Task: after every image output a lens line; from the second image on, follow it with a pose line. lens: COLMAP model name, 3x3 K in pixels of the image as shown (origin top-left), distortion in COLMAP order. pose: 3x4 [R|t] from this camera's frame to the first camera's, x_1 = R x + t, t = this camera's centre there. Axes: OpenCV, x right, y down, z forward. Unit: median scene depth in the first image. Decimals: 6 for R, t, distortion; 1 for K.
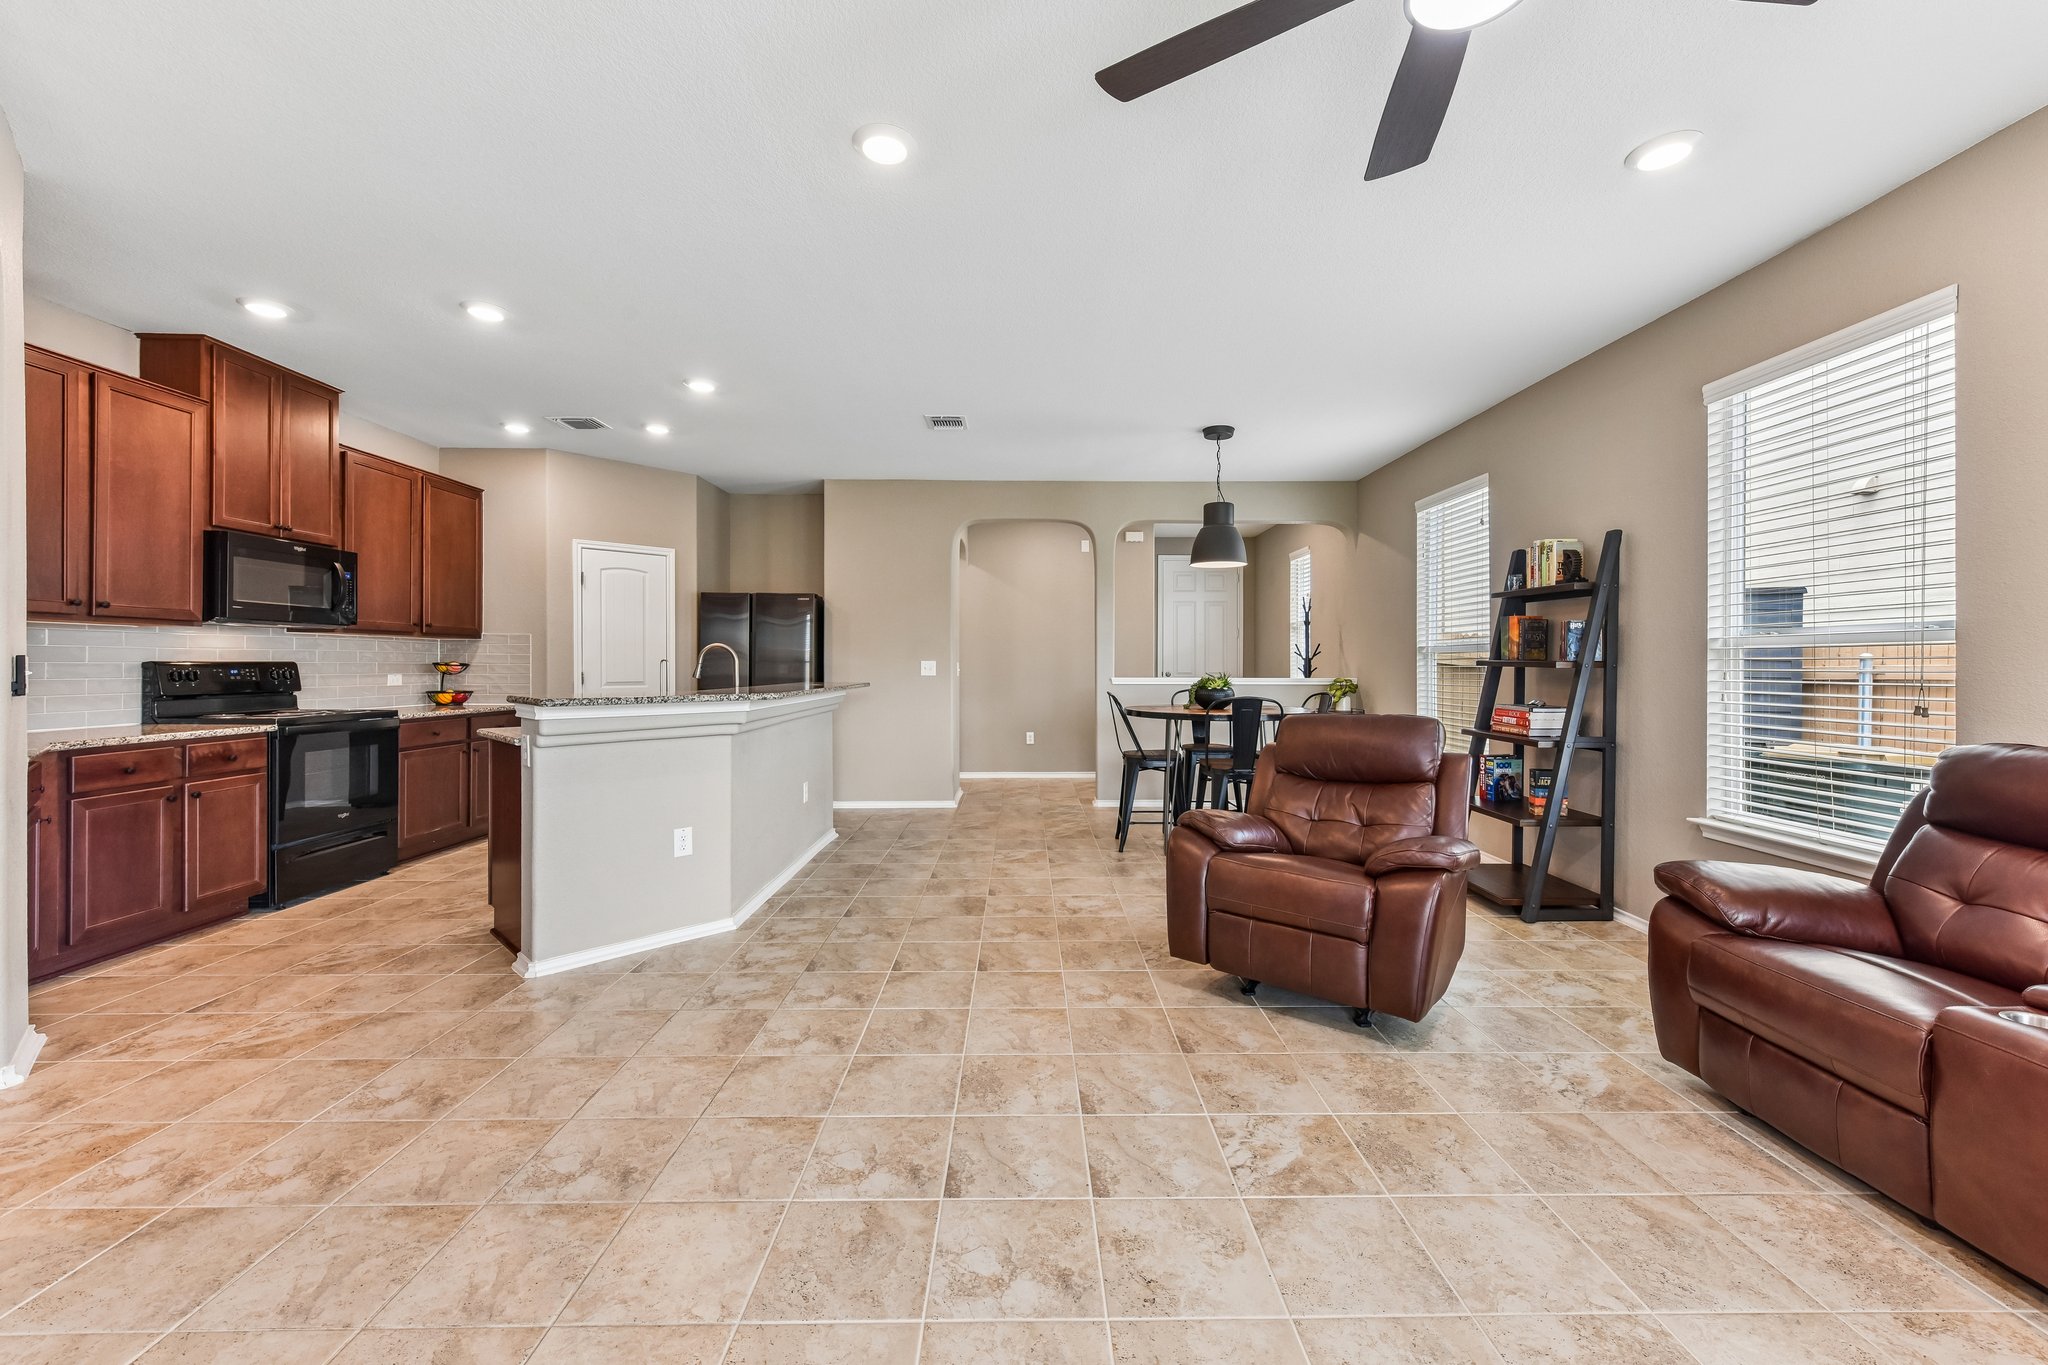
lens RADIAL K [[801.5, 0, 1035.4], [0, 801.5, 669.9], [0, 0, 1]] dist [0.006649, -0.002548]
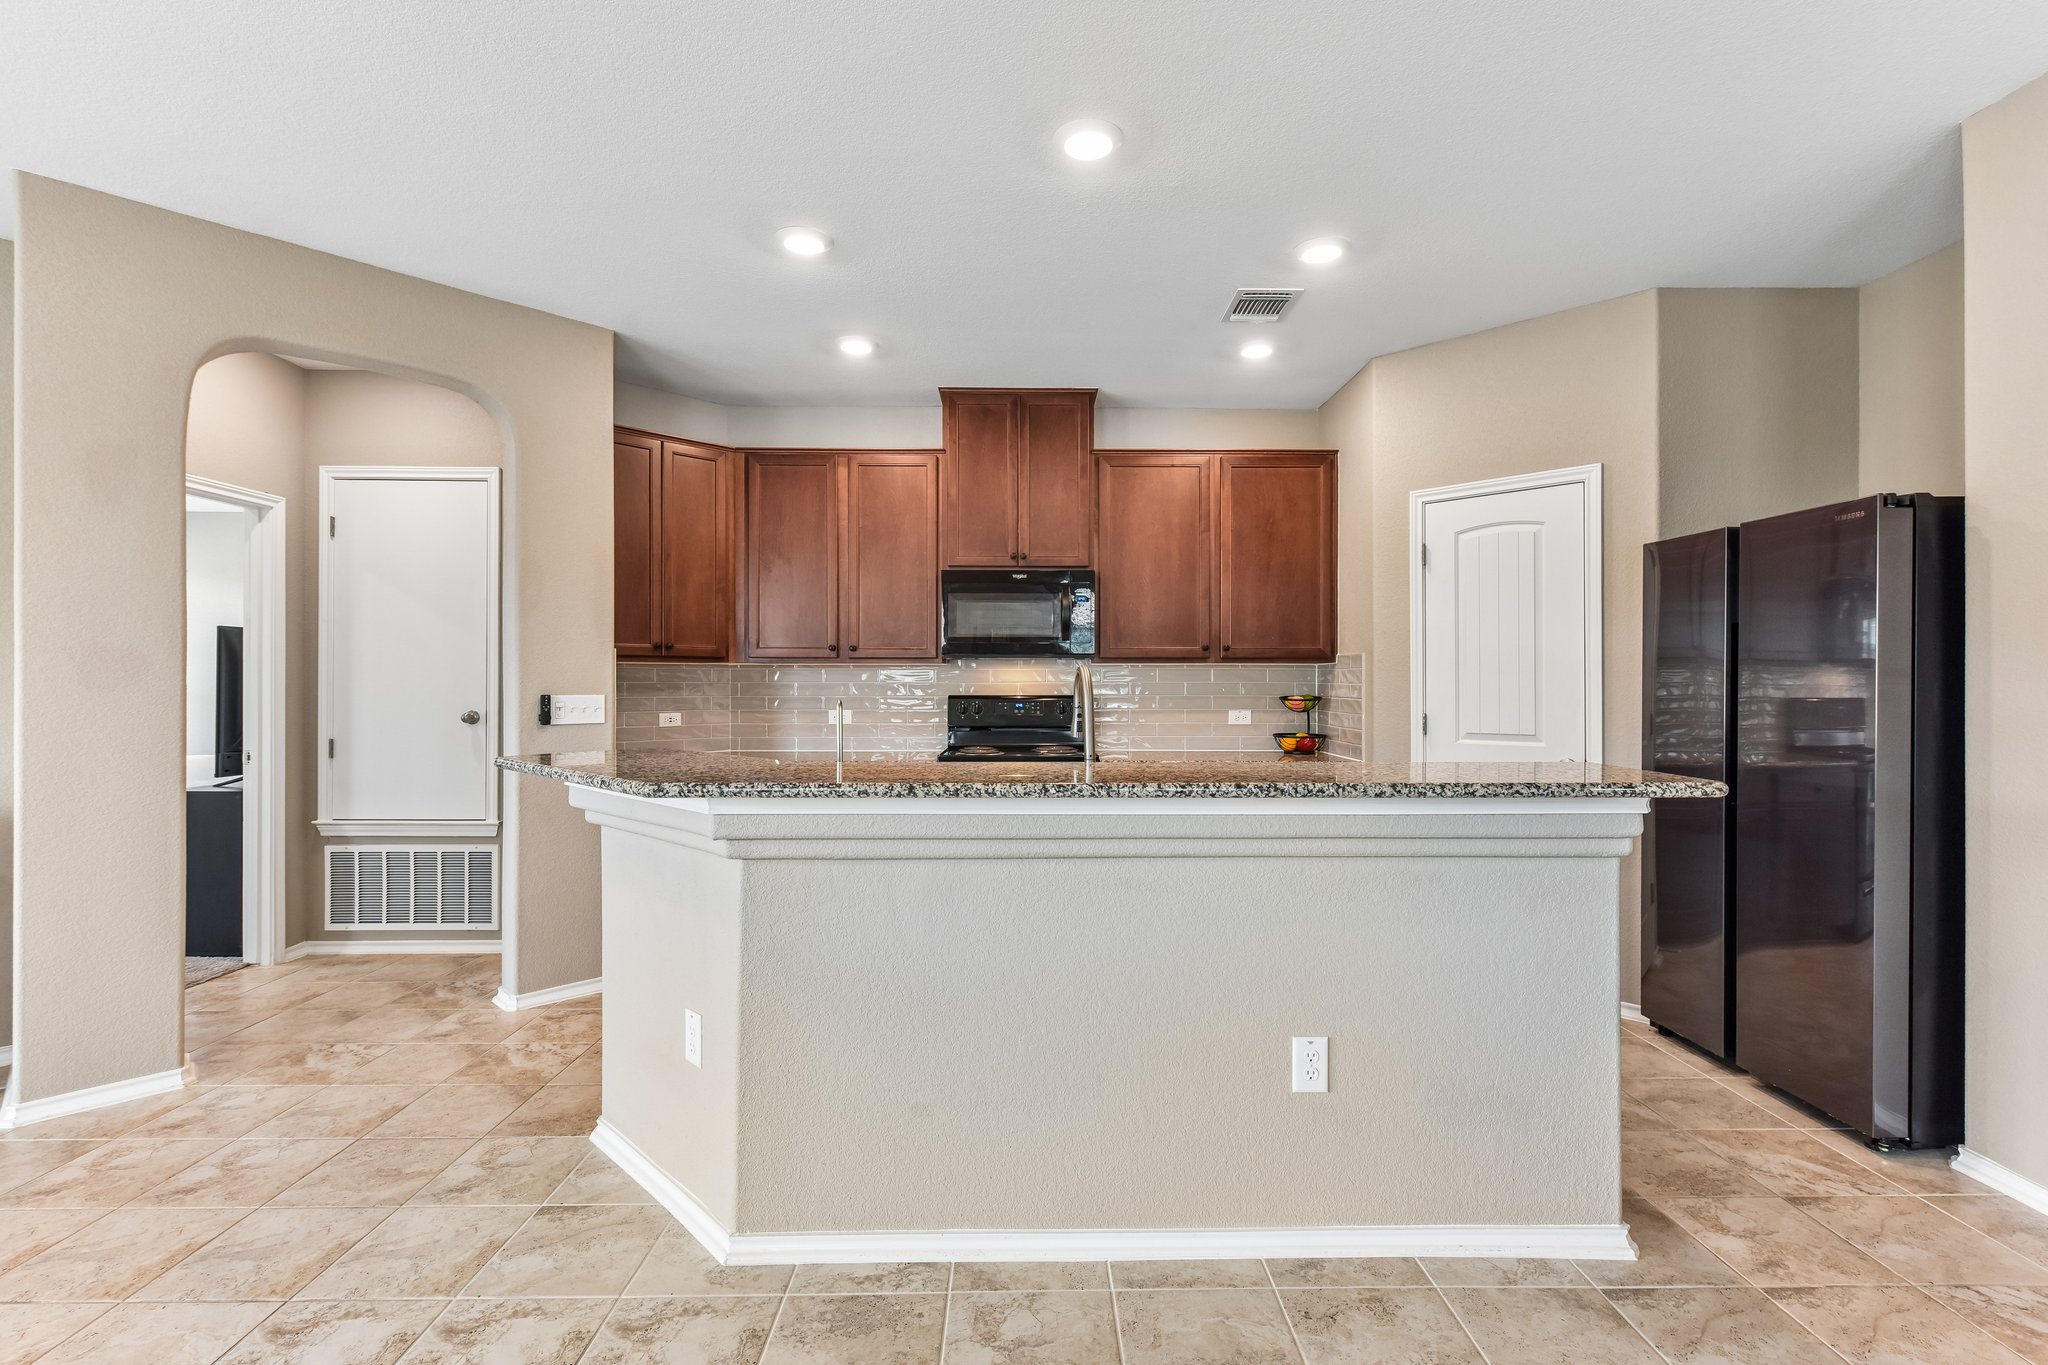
lens RADIAL K [[917.8, 0, 1040.2], [0, 917.8, 681.0], [0, 0, 1]] dist [0.000729, -0.000578]
pose [[-0.000538, -0.006355, -0.999980, 0.153564], [-0.007466, 0.999952, -0.006351, -0.021106], [0.999972, 0.007462, -0.000585, 1.020544]]
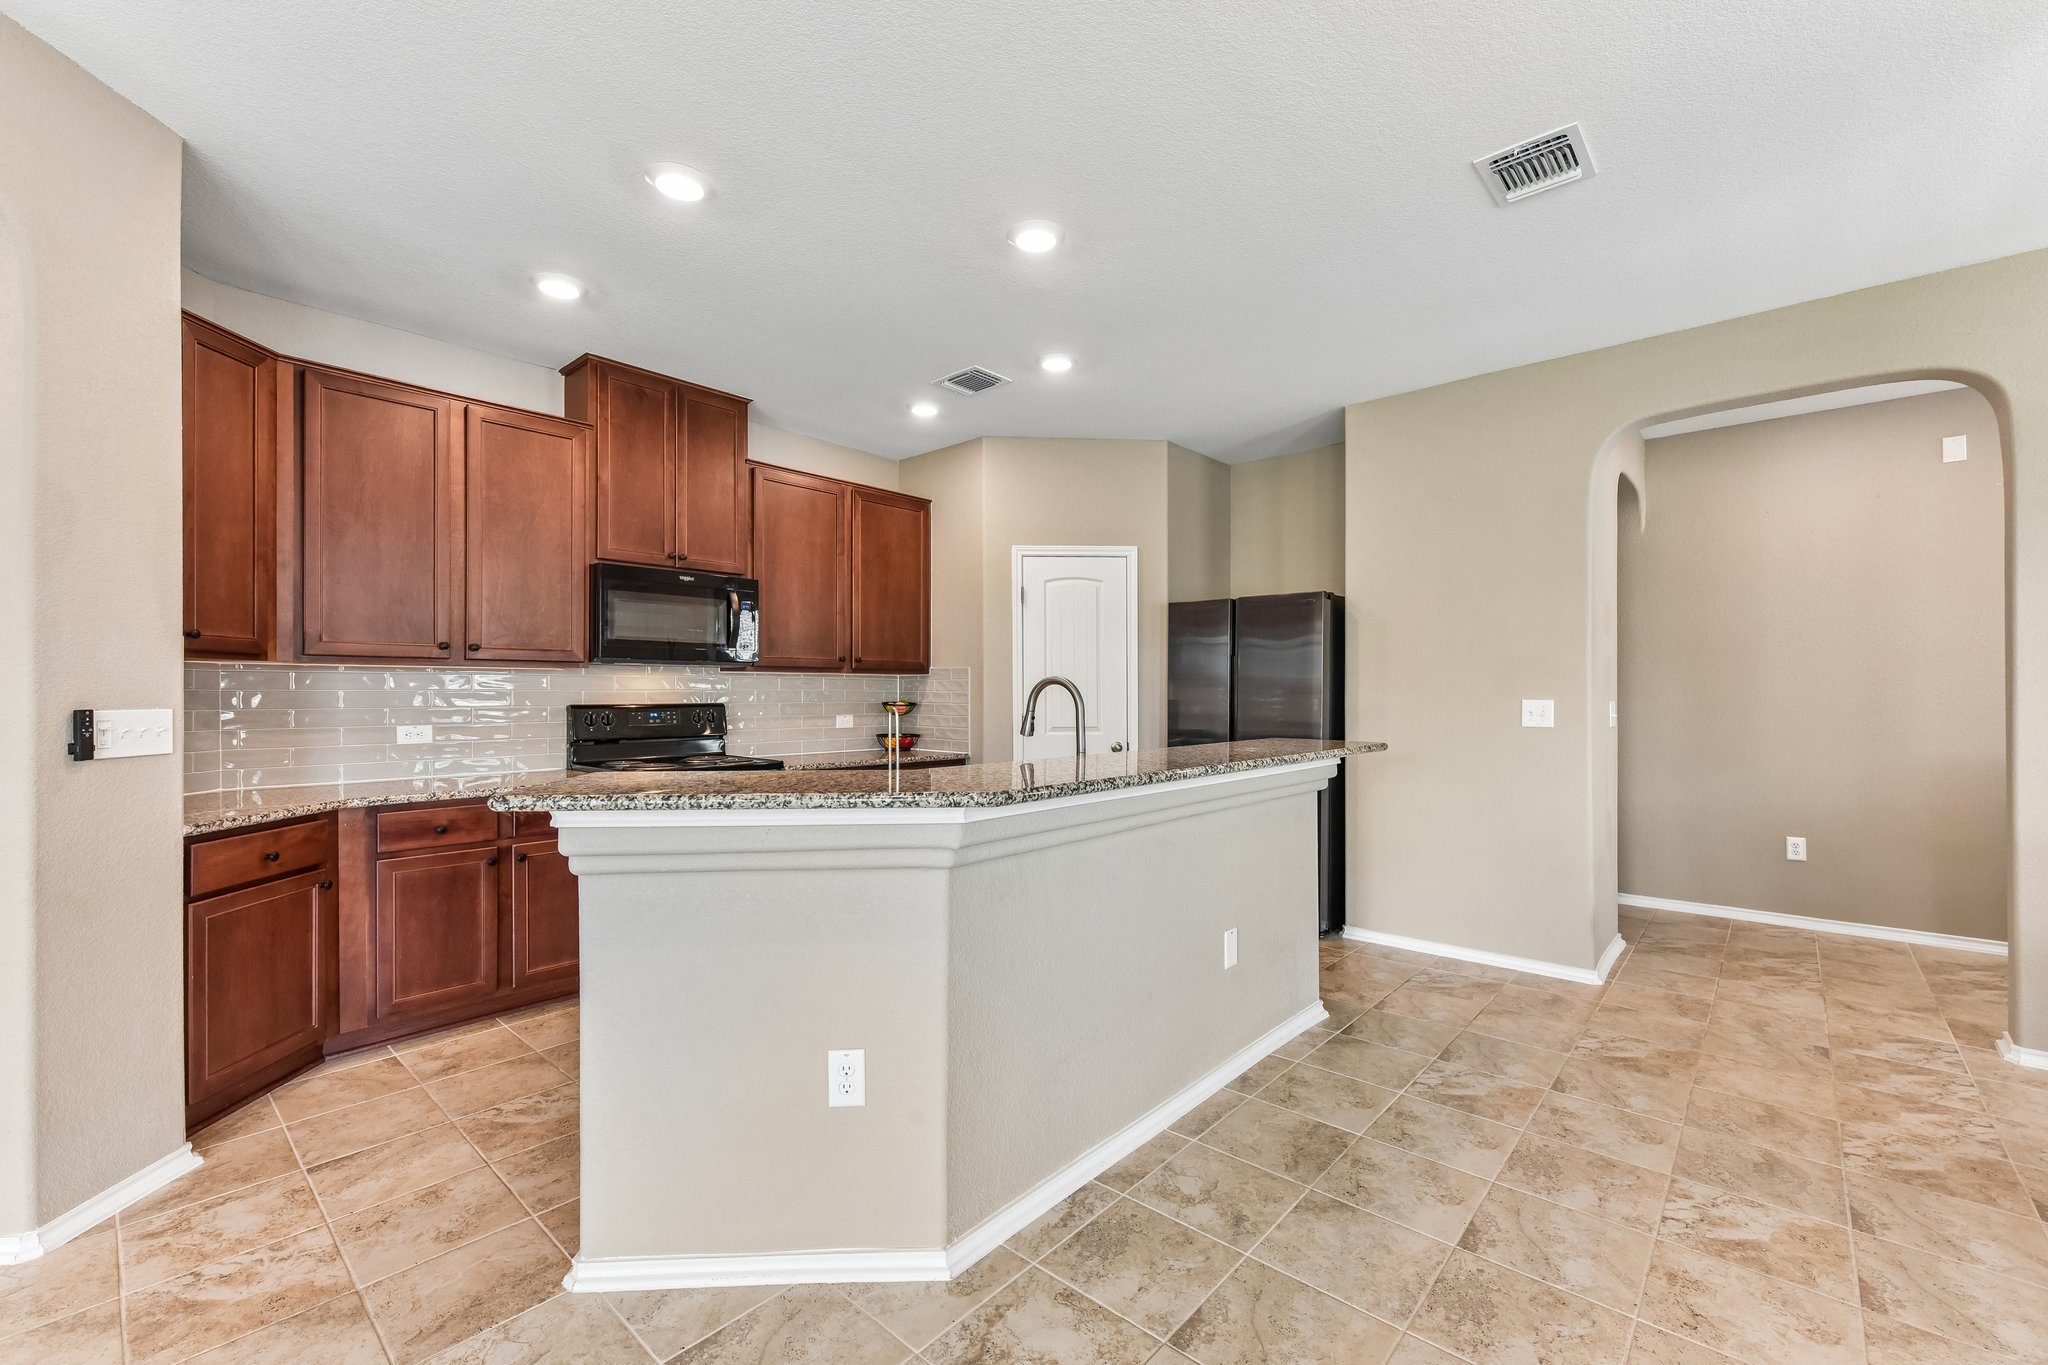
lens RADIAL K [[841.4, 0, 1033.7], [0, 841.4, 693.6], [0, 0, 1]] dist [-0.001807, -0.000174]
pose [[0.733933, -0.002705, -0.679216, 0.001288], [-0.001902, 0.999980, -0.006038, -0.017257], [0.679219, 0.005723, 0.733913, 0.574615]]
